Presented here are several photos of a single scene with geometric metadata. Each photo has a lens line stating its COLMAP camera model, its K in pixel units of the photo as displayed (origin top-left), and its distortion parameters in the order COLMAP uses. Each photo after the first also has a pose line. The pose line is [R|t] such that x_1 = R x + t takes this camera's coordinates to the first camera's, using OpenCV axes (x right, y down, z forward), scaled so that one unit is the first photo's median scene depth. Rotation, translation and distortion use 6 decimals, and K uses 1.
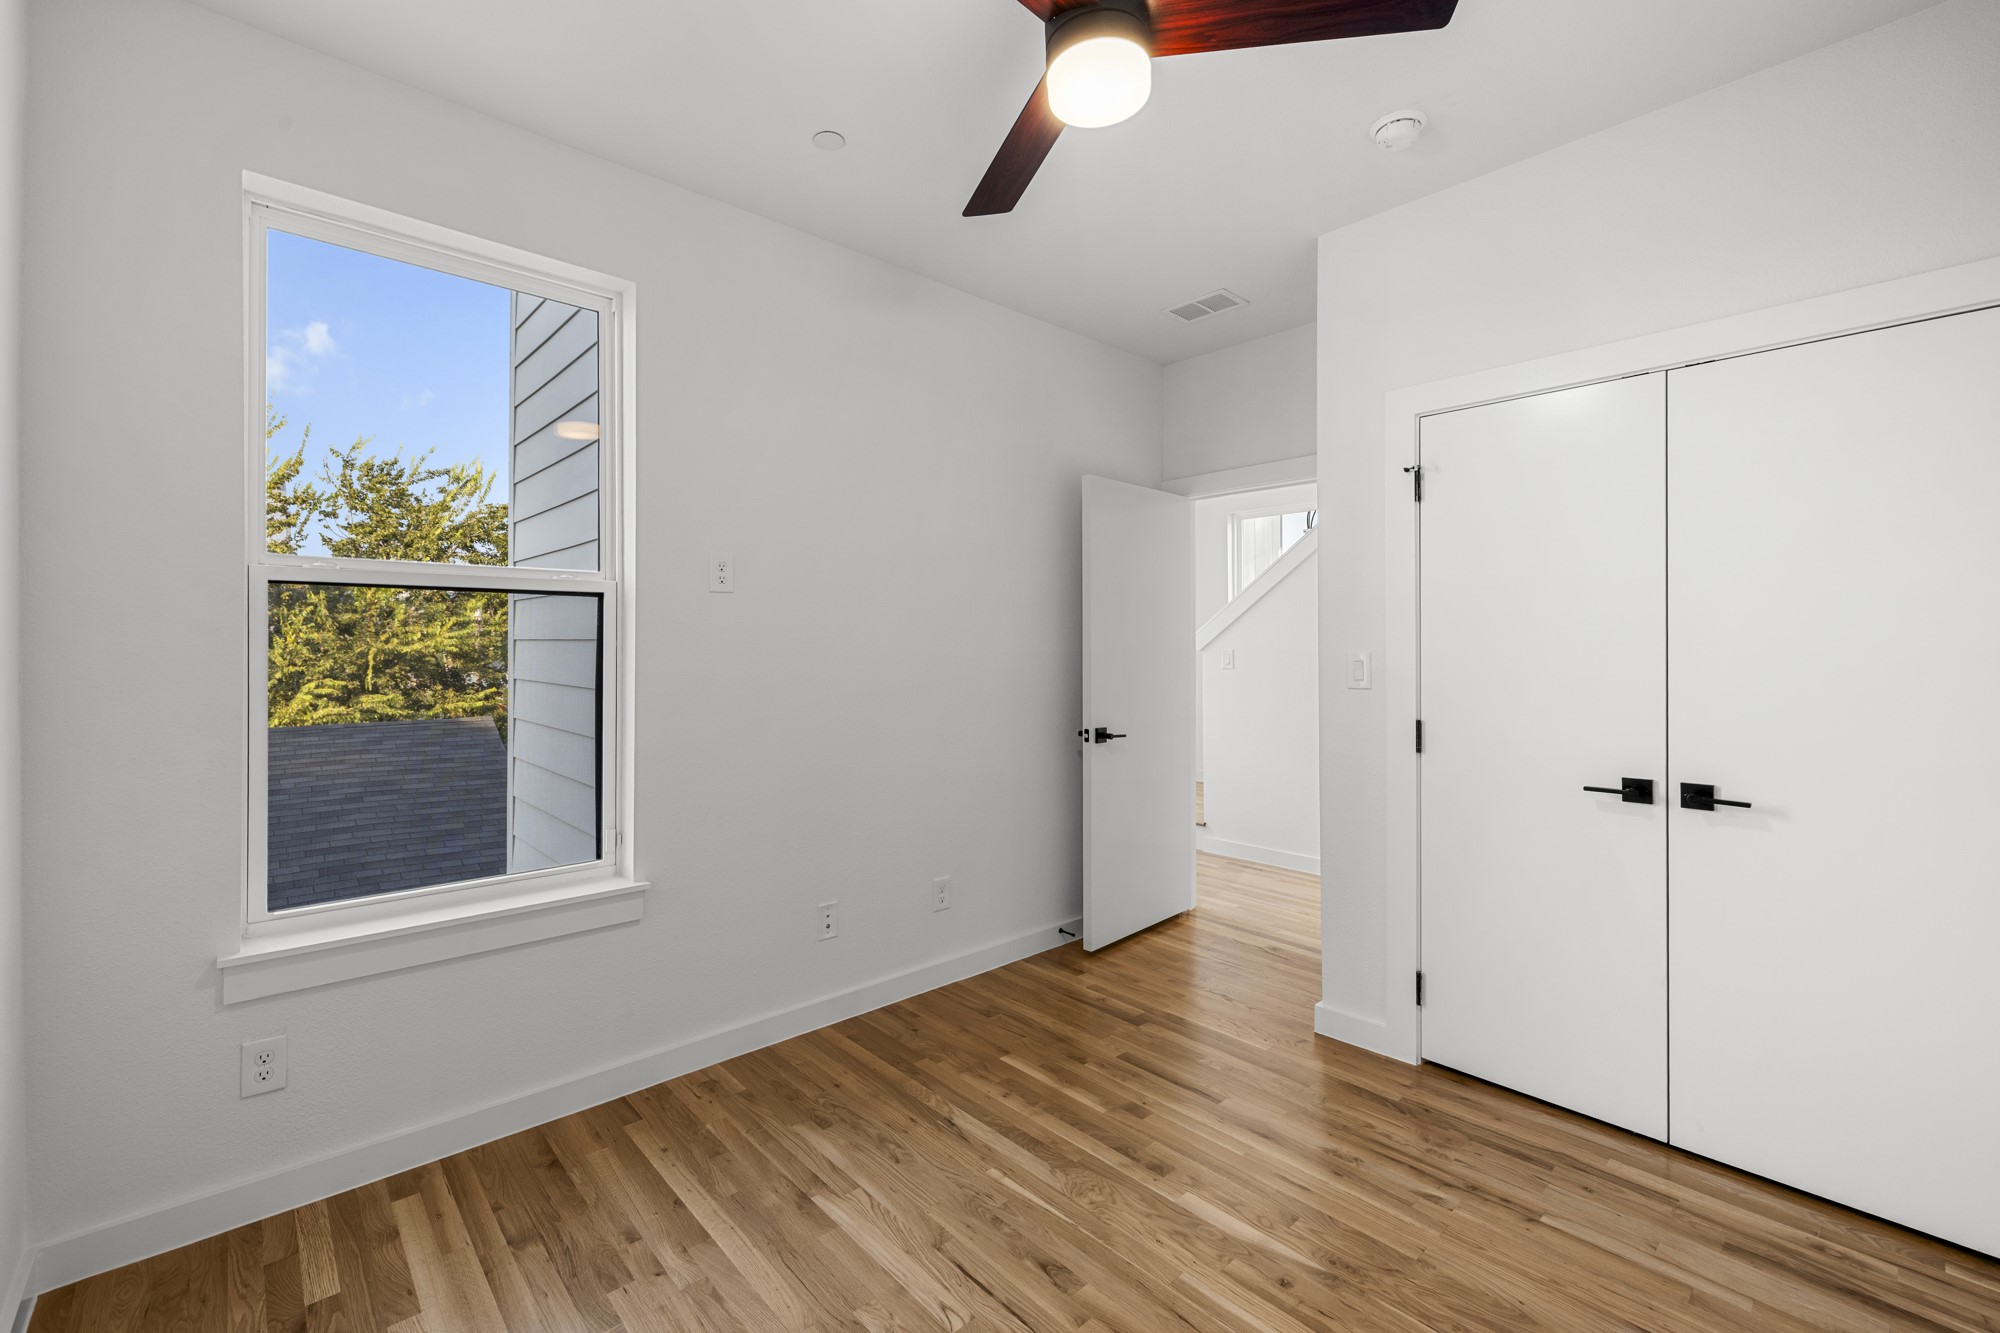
lens RADIAL K [[843.6, 0, 1000.2], [0, 843.6, 652.5], [0, 0, 1]] dist [0.001384, -0.000102]
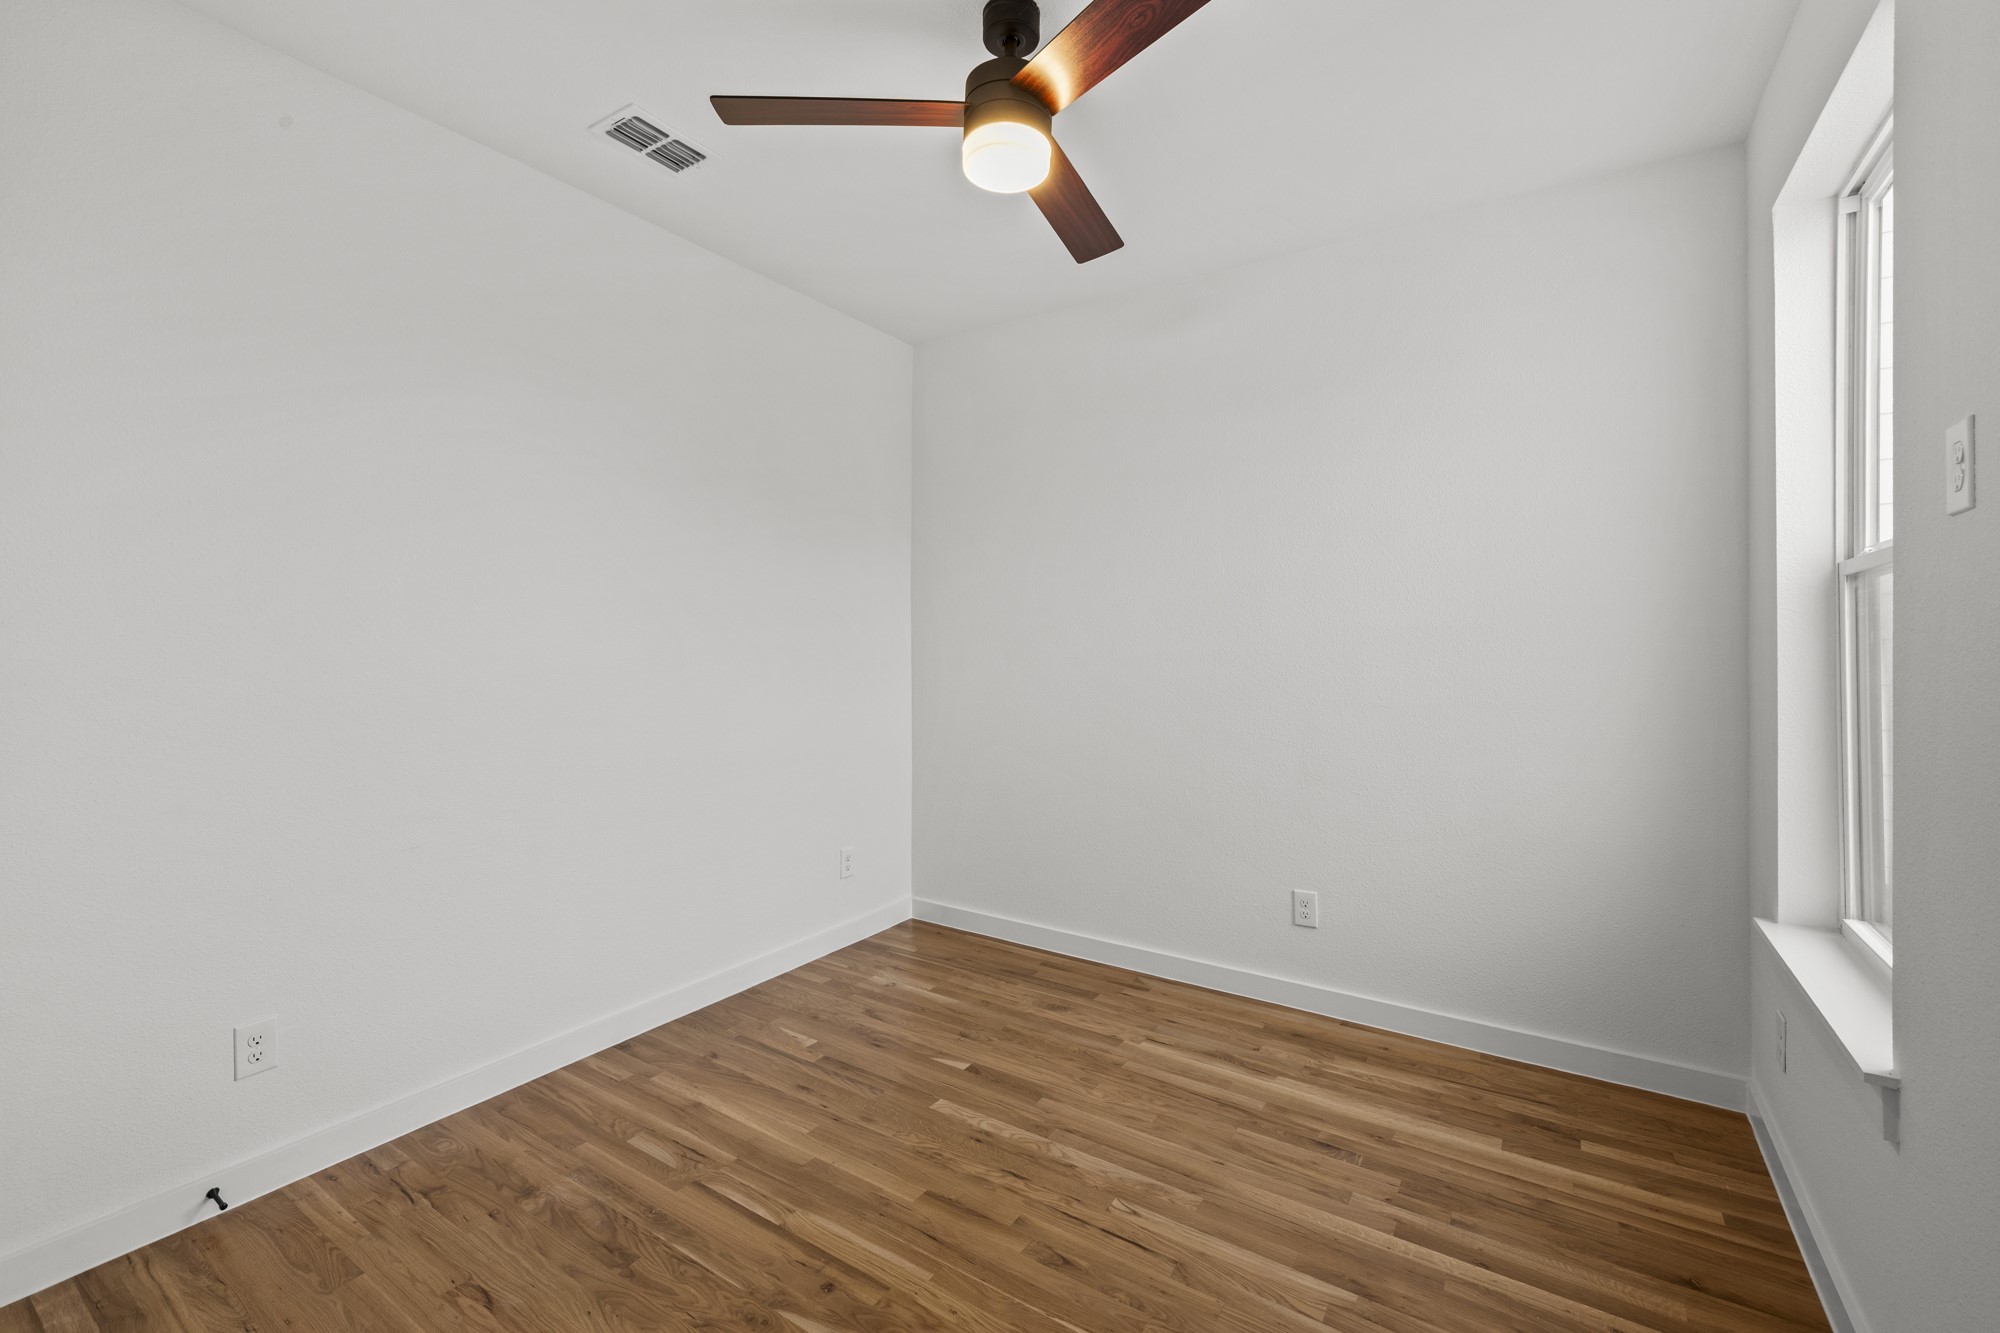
lens RADIAL K [[843.6, 0, 998.9], [0, 843.6, 651.3], [0, 0, 1]] dist [0.001384, -0.000102]
pose [[-0.970601, -0.002831, -0.240676, 0.371200], [-0.006237, 0.999891, 0.013388, -0.010617], [0.240612, 0.014496, -0.970513, 1.933606]]
